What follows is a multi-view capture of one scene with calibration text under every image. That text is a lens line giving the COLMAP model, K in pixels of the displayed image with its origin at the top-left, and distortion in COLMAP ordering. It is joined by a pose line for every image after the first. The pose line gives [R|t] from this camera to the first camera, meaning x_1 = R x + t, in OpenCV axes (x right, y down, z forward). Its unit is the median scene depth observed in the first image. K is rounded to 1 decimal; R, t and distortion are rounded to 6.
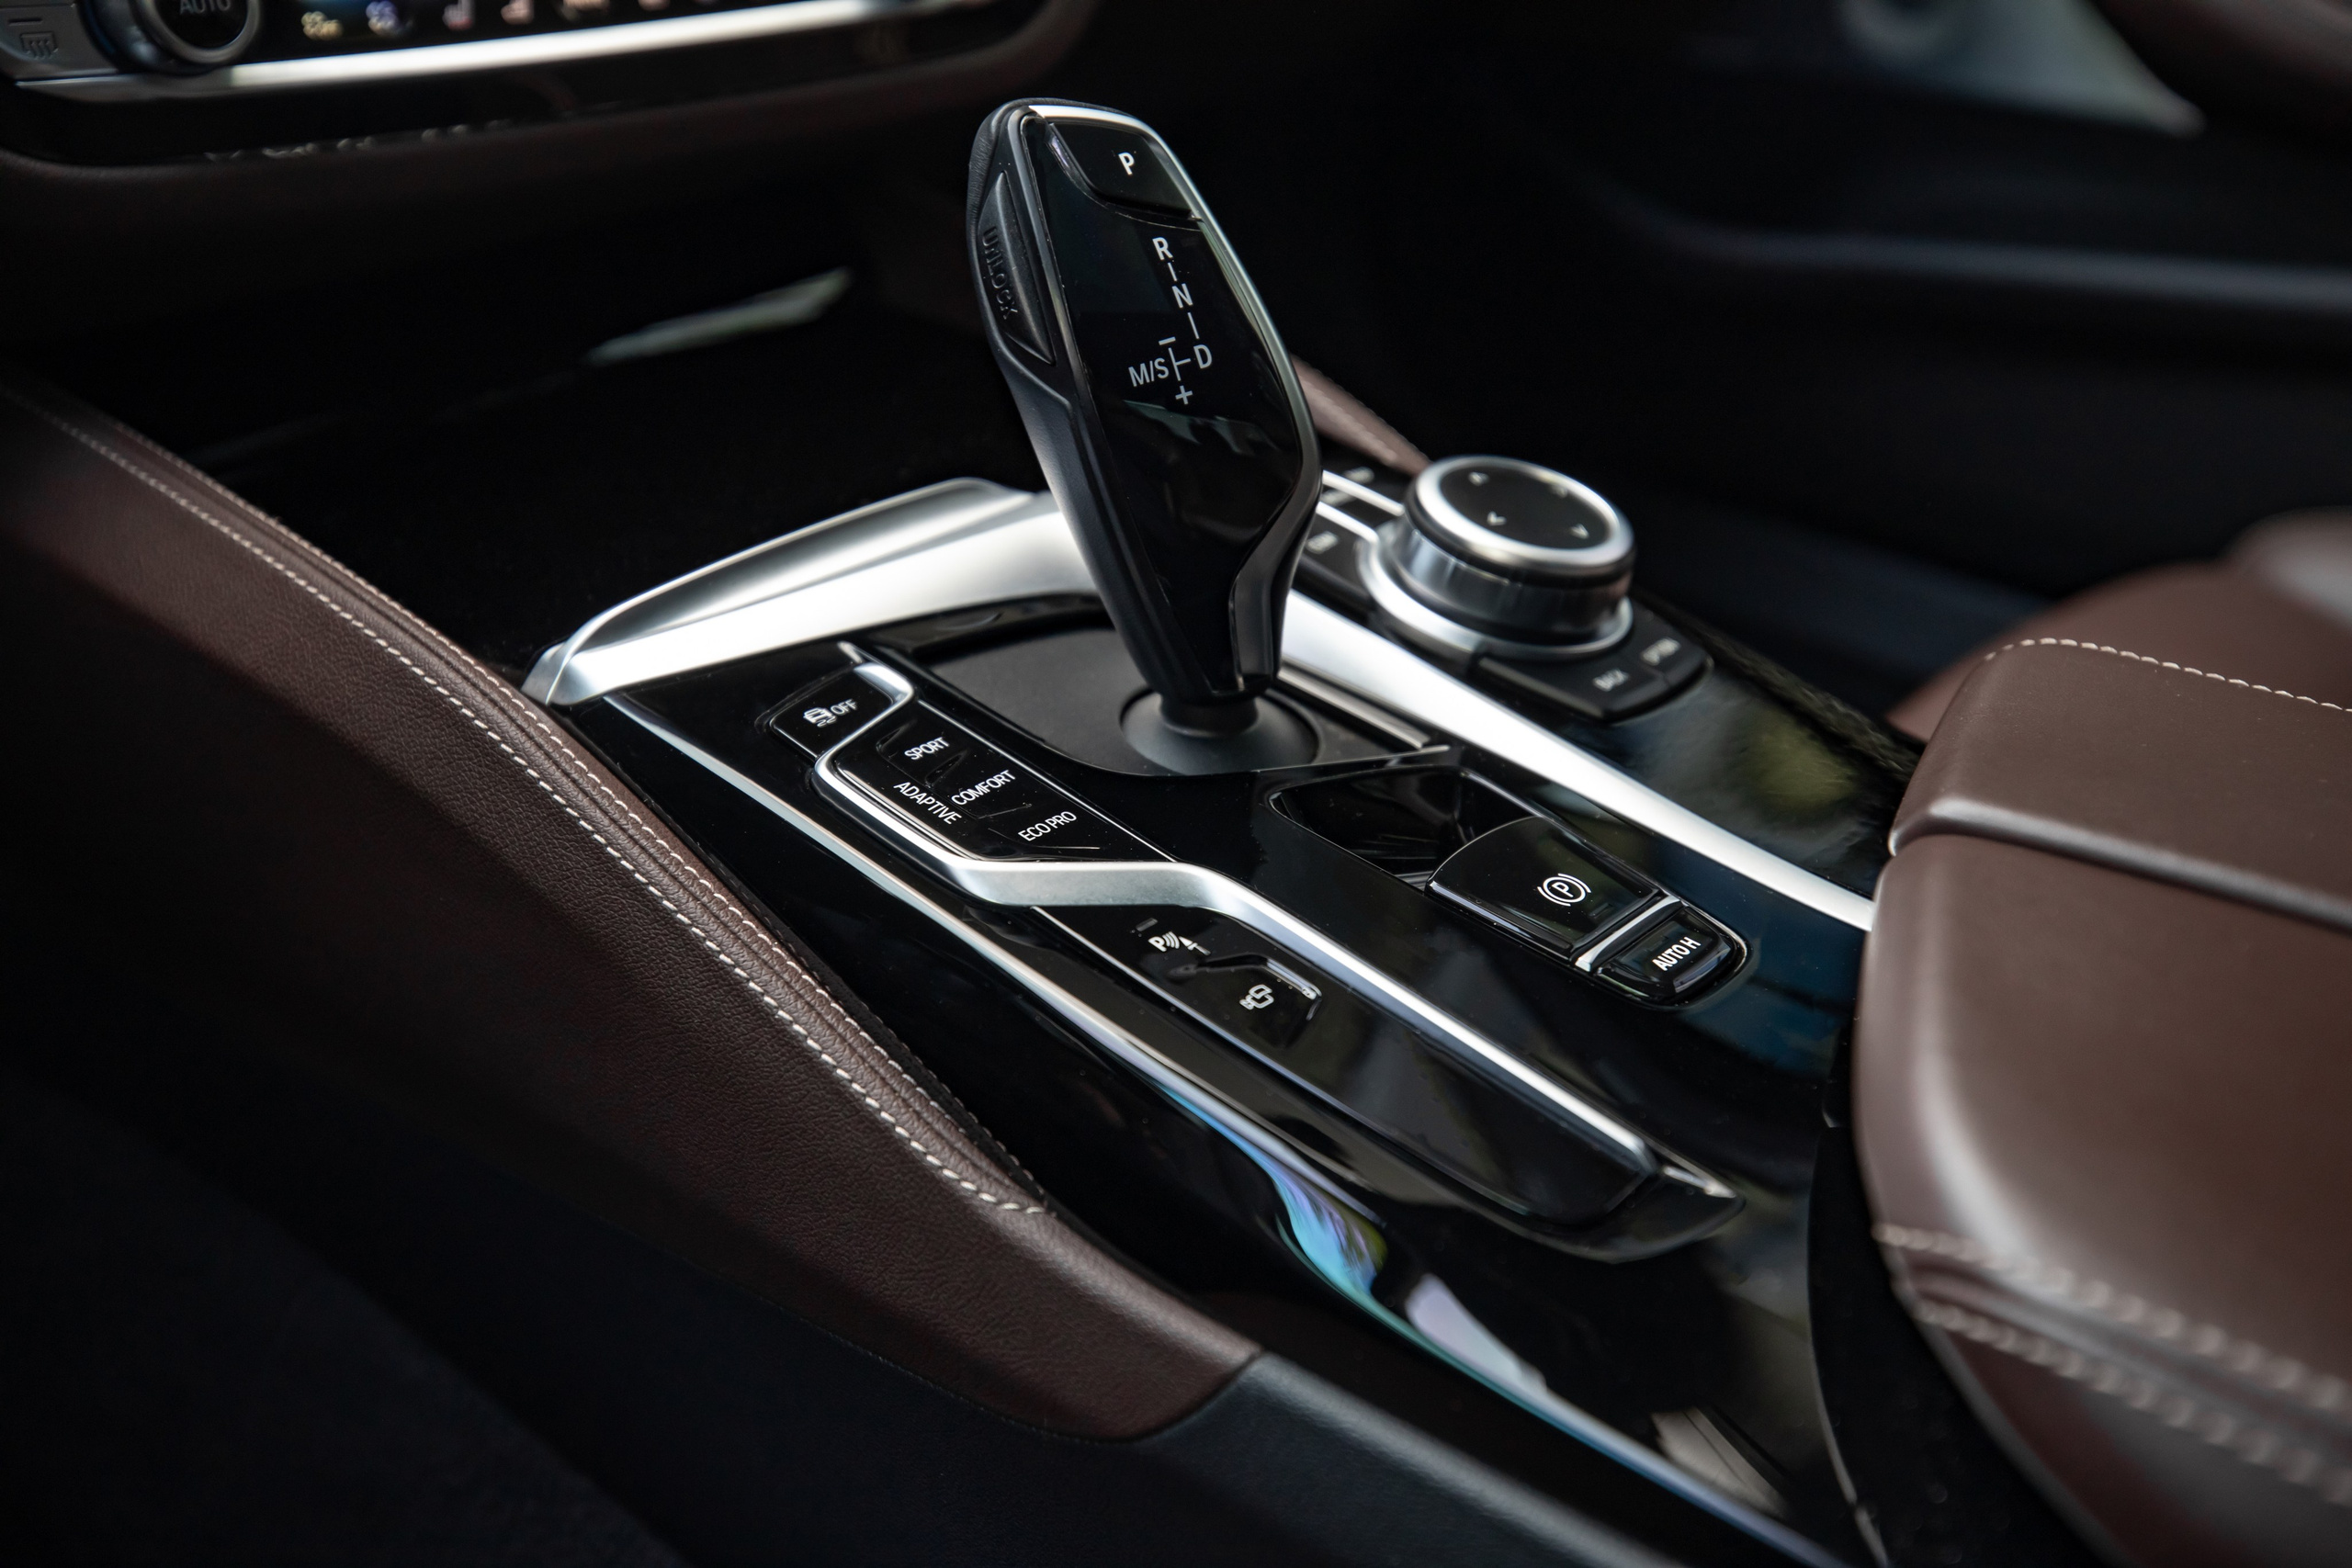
lens RADIAL K [[2214.3, 0, 1174.8], [0, 2214.3, 795.4], [0, 0, 1]] dist [0.021206, 0.000000]
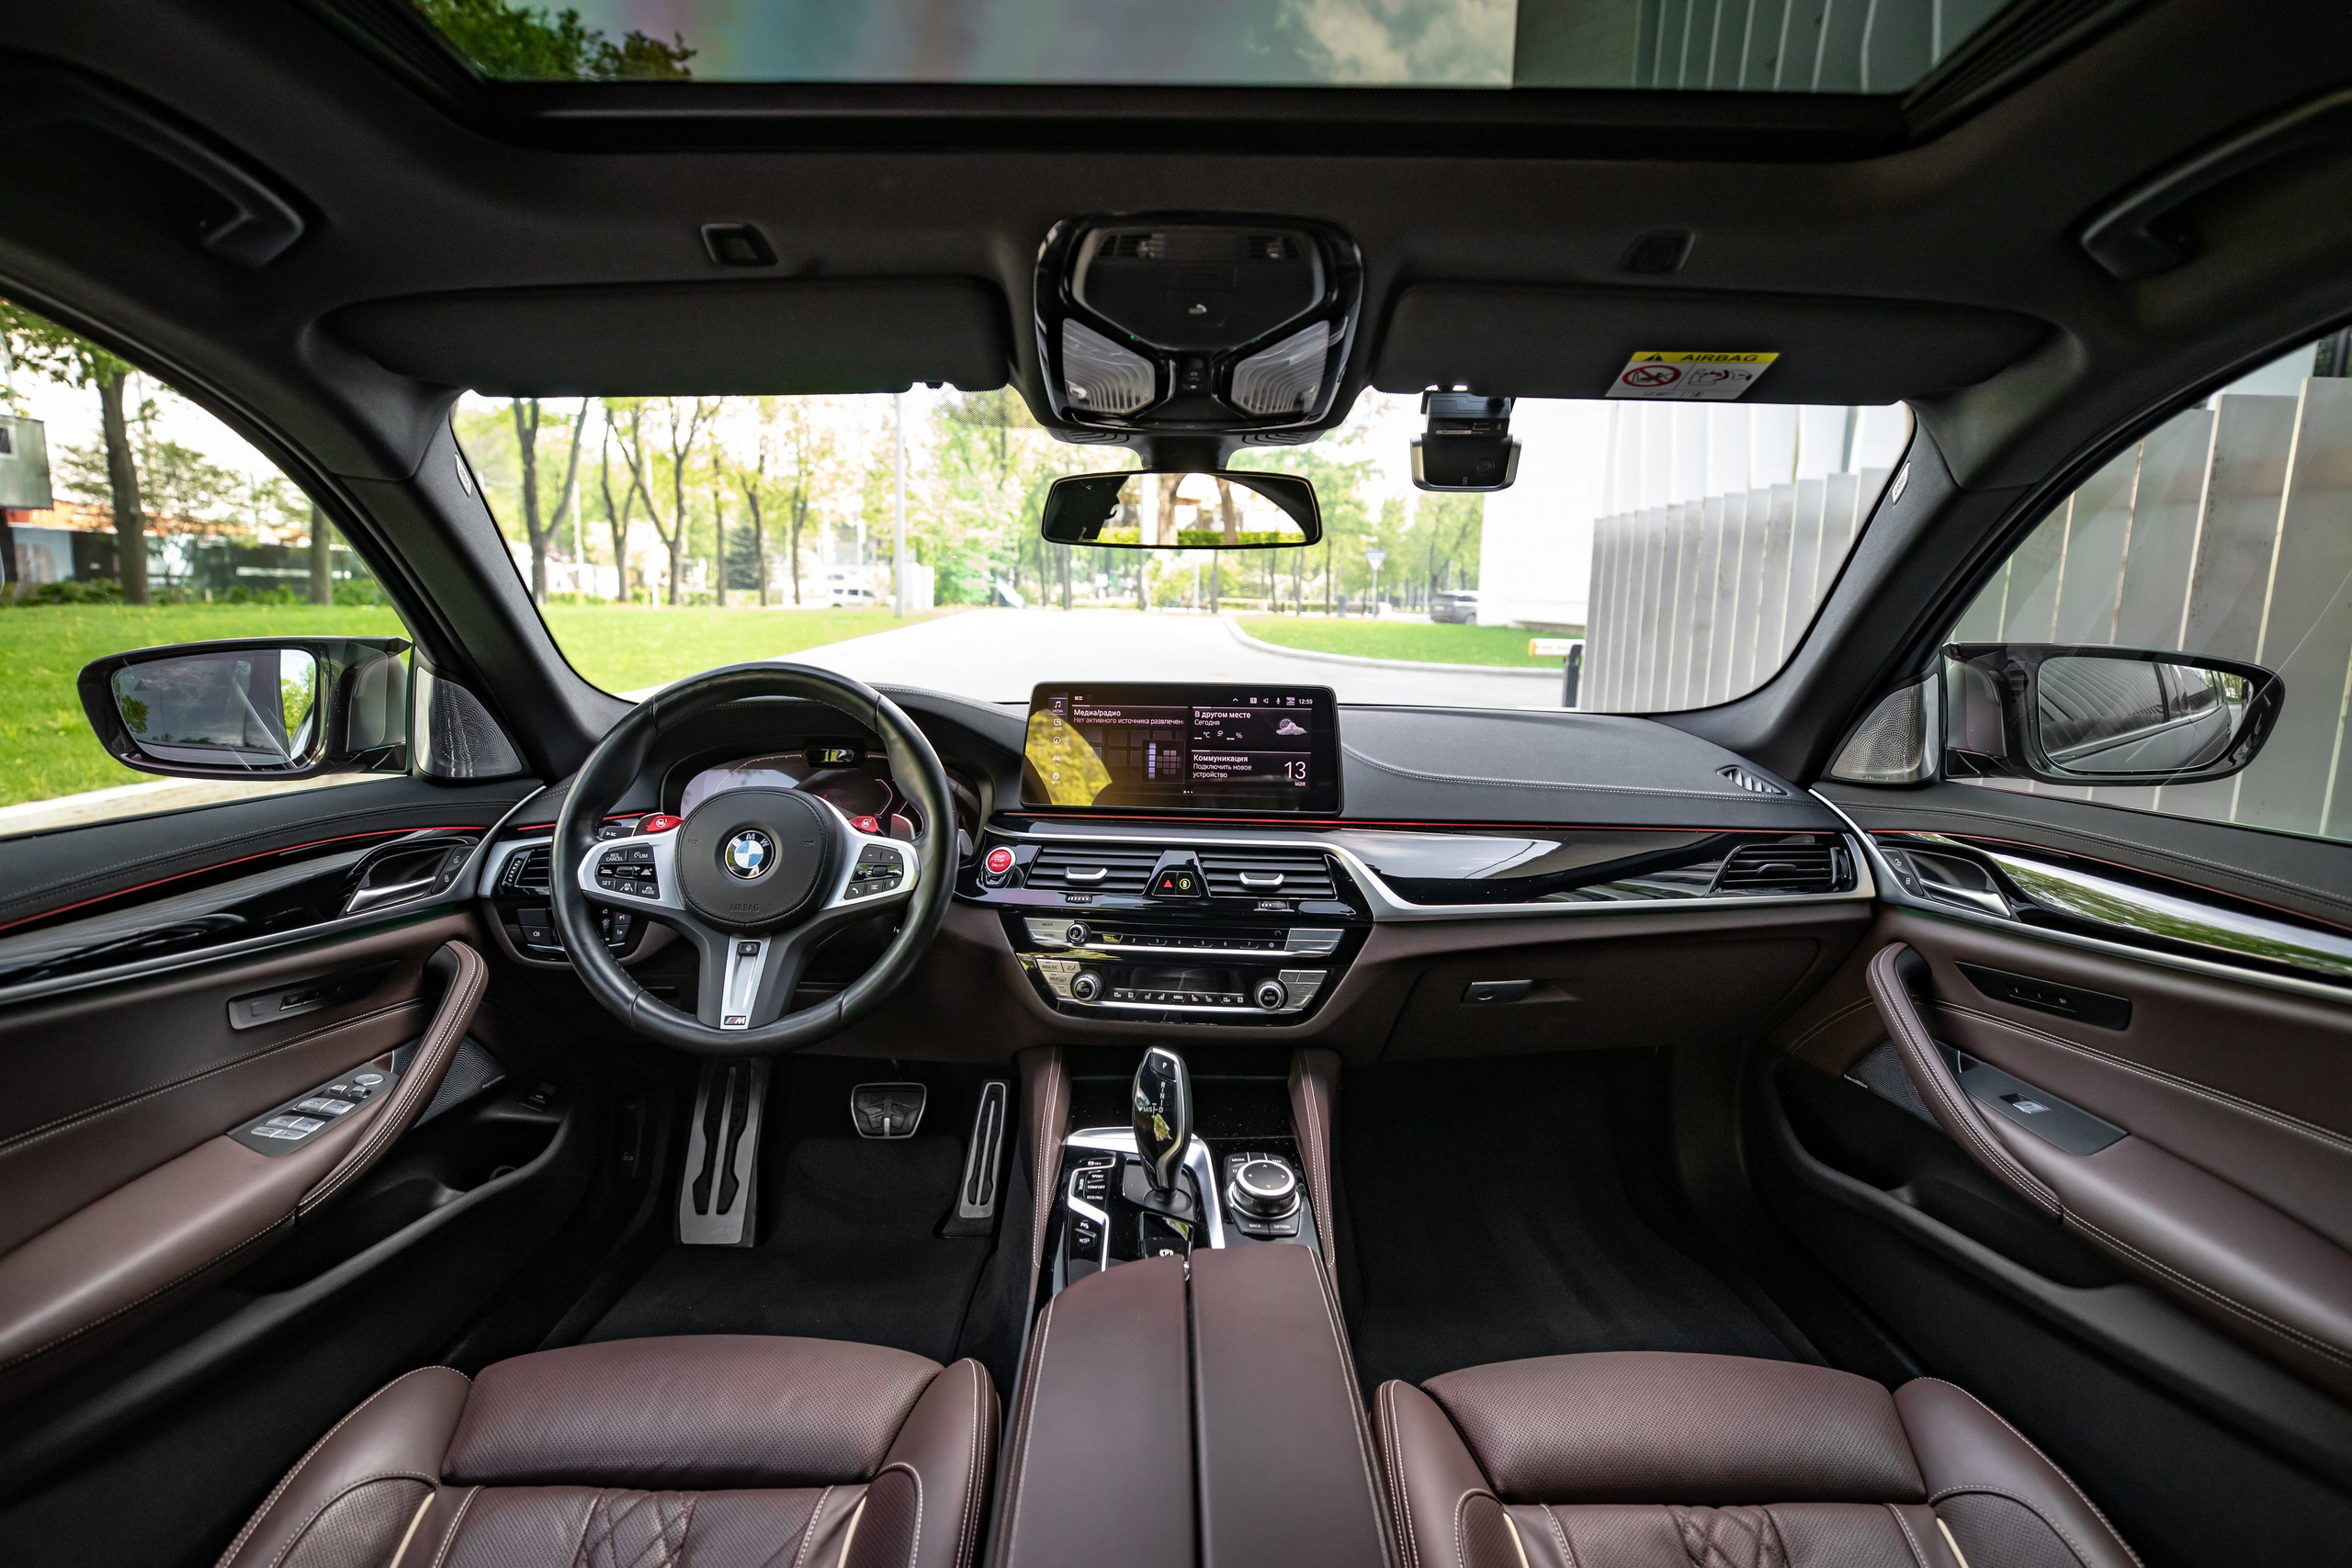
lens RADIAL K [[1182.1, 0, 1173.2], [0, 1182.1, 789.2], [0, 0, 1]] dist [0.001203, 0.001457]
pose [[0.664332, 0.074710, -0.743695, 1.738573], [-0.359526, 0.904264, -0.230320, -0.236709], [0.655289, 0.420386, 0.627591, -0.768100]]
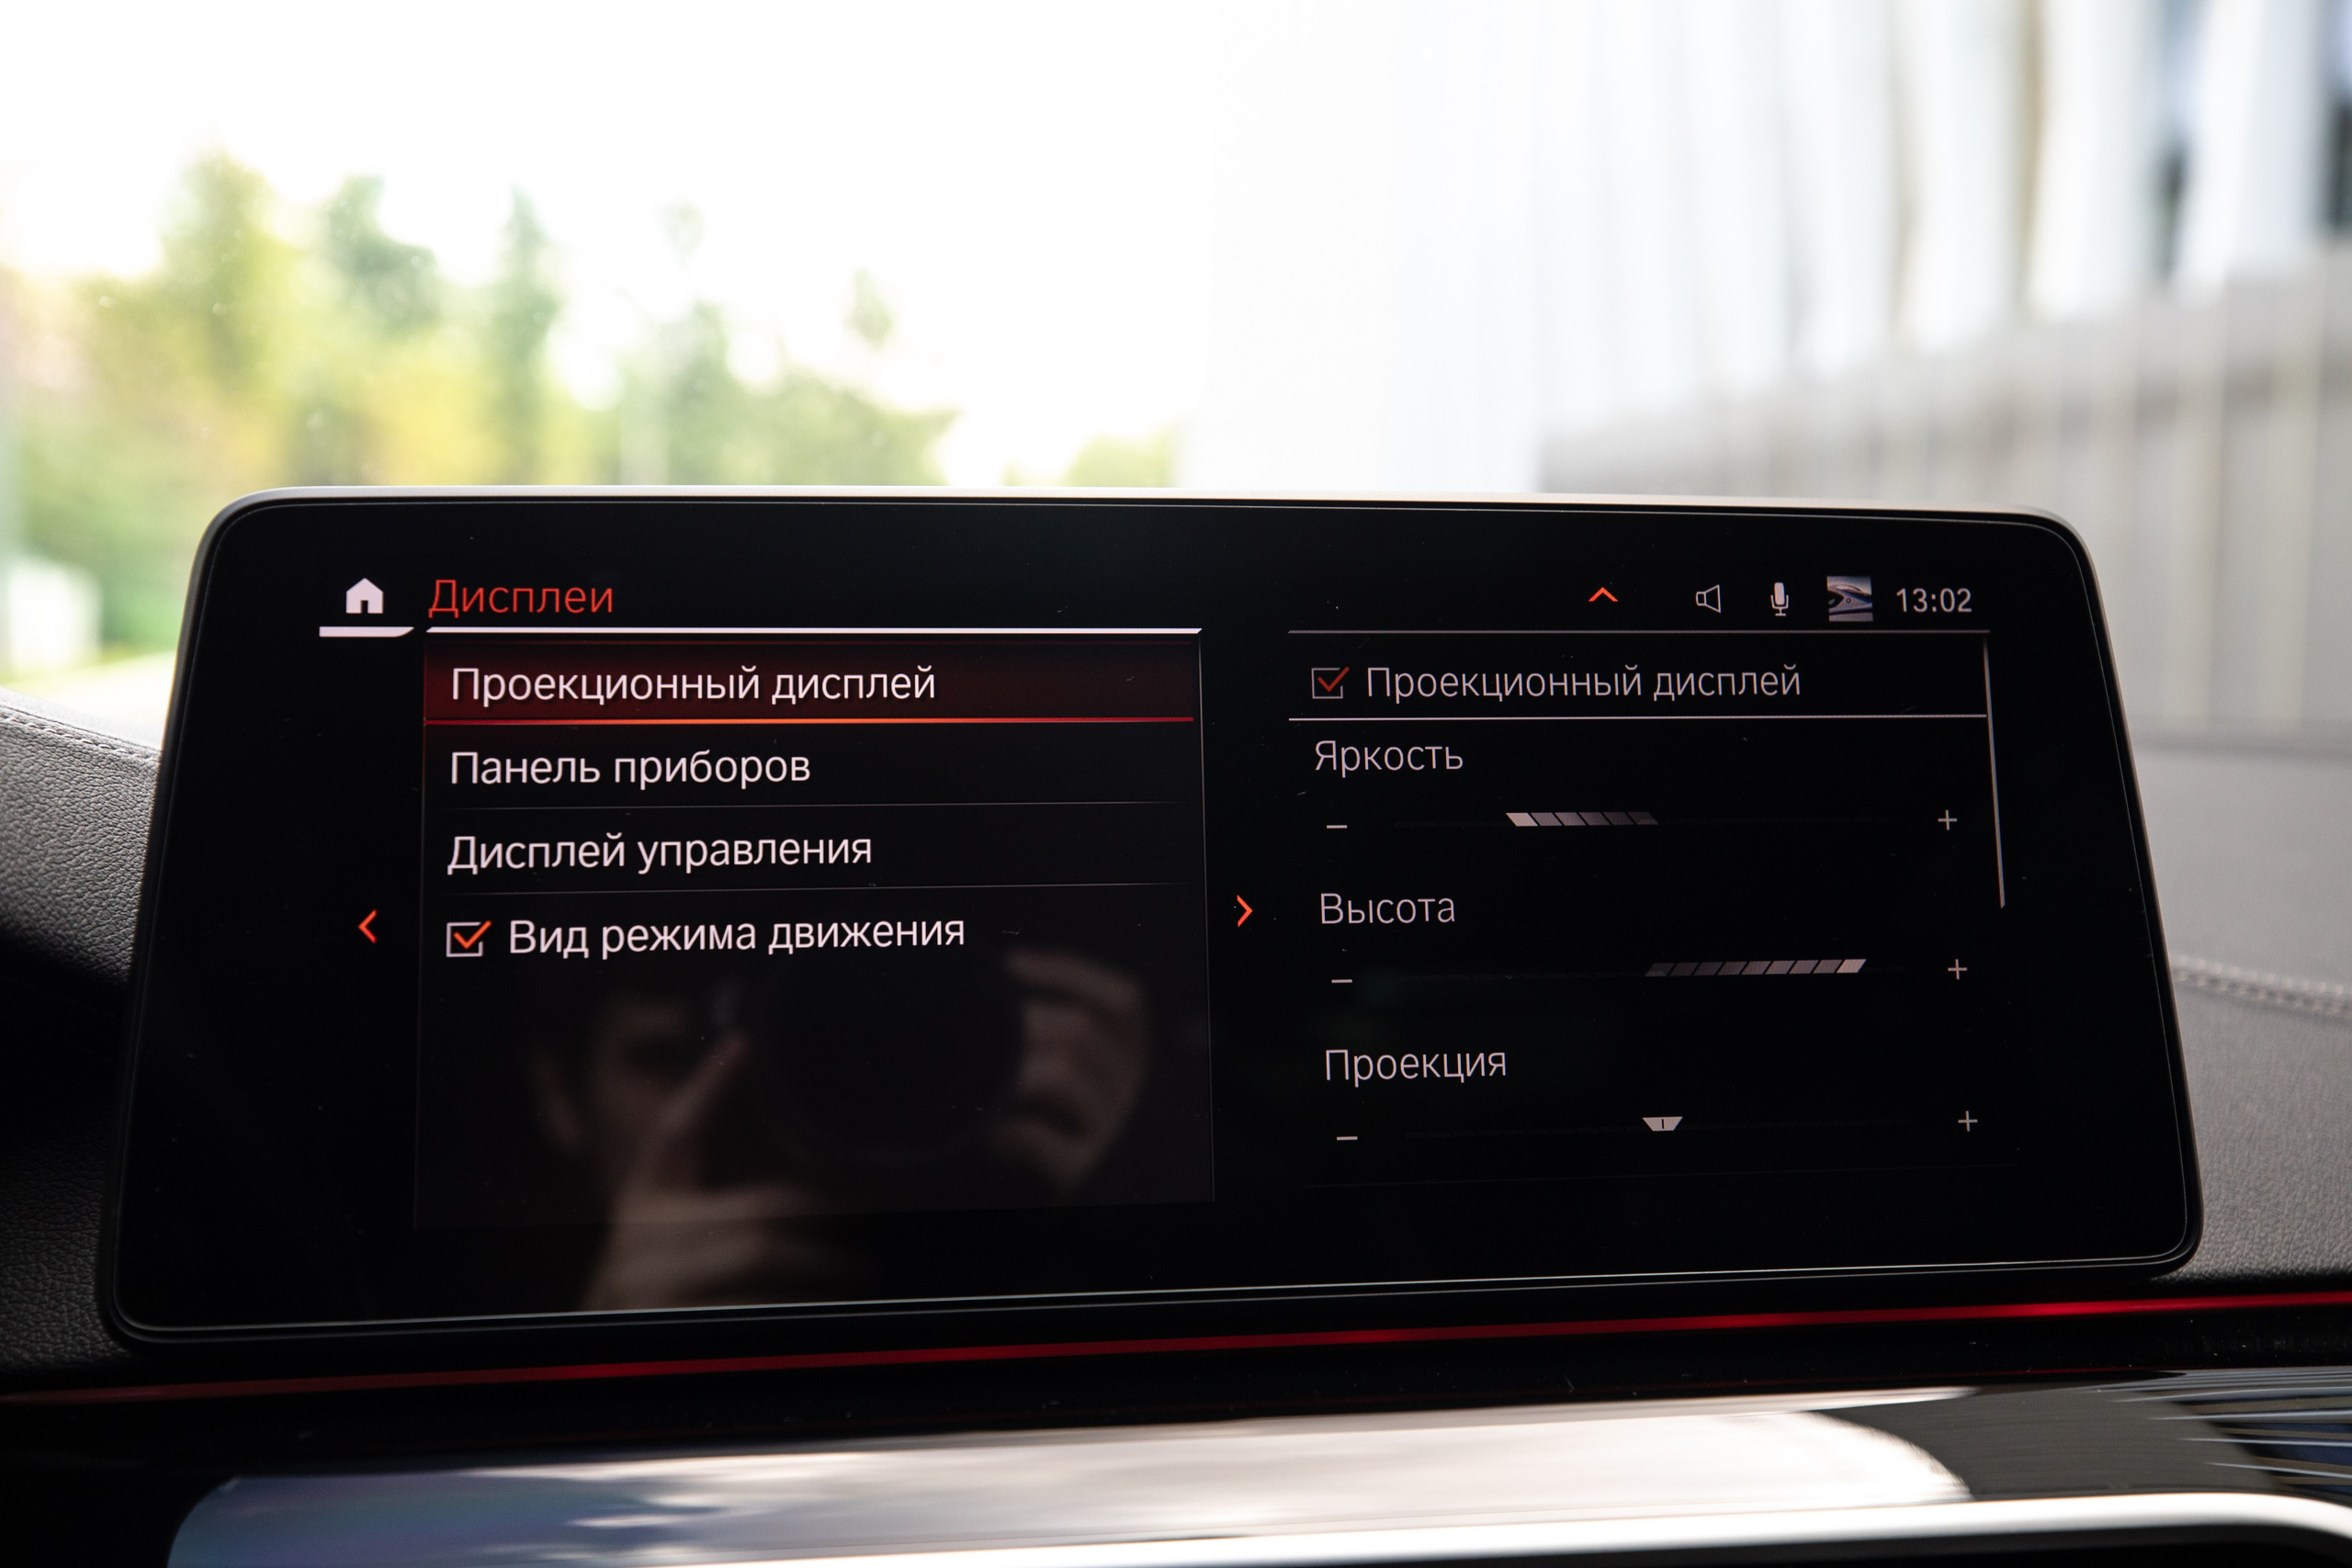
lens RADIAL K [[2214.3, 0, 1166.4], [0, 2214.3, 778.8], [0, 0, 1]] dist [0.021206, 0.000000]
pose [[0.832062, -0.014240, -0.554501, -0.045167], [-0.251722, 0.881110, -0.400352, -0.719374], [0.494277, 0.472698, 0.729553, 0.425850]]
